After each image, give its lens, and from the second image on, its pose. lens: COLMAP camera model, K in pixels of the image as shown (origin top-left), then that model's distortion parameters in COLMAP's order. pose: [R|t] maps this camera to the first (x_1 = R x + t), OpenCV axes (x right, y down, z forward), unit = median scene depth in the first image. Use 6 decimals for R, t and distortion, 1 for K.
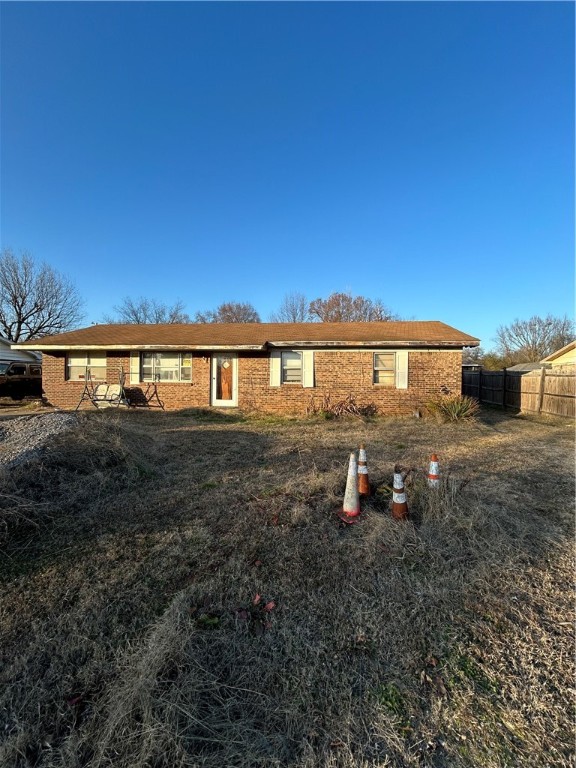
lens RADIAL K [[312.0, 0, 295.6], [0, 312.0, 387.3], [0, 0, 1]] dist [-0.001576, 0.000340]
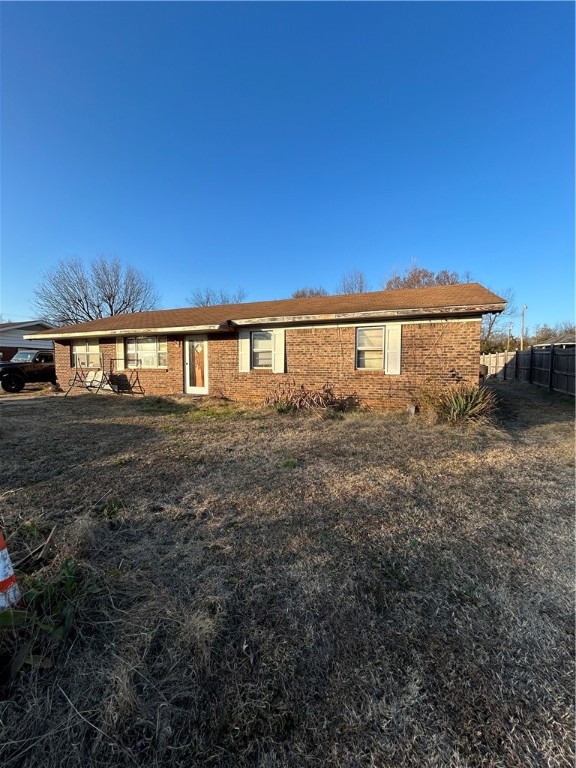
lens RADIAL K [[312.0, 0, 291.3], [0, 312.0, 377.7], [0, 0, 1]] dist [-0.001576, 0.000340]
pose [[0.962993, 0.000780, -0.269526, 0.290972], [0.003656, 0.999866, 0.015955, -0.000642], [0.269502, -0.016350, 0.962861, 0.200902]]
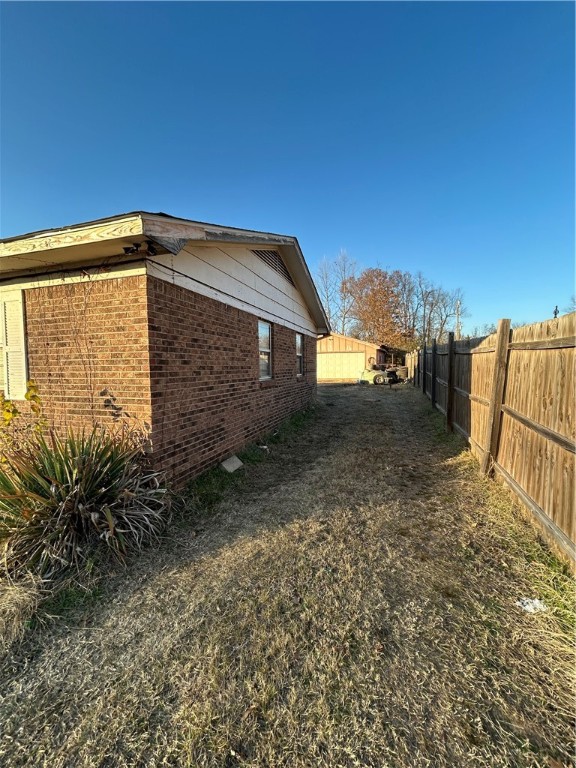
lens RADIAL K [[312.0, 0, 282.1], [0, 312.0, 387.2], [0, 0, 1]] dist [-0.001576, 0.000340]
pose [[0.980609, -0.009507, -0.195745, 0.659540], [0.017599, 0.999059, 0.039644, -0.017037], [0.195184, -0.042320, 0.979853, 0.680106]]
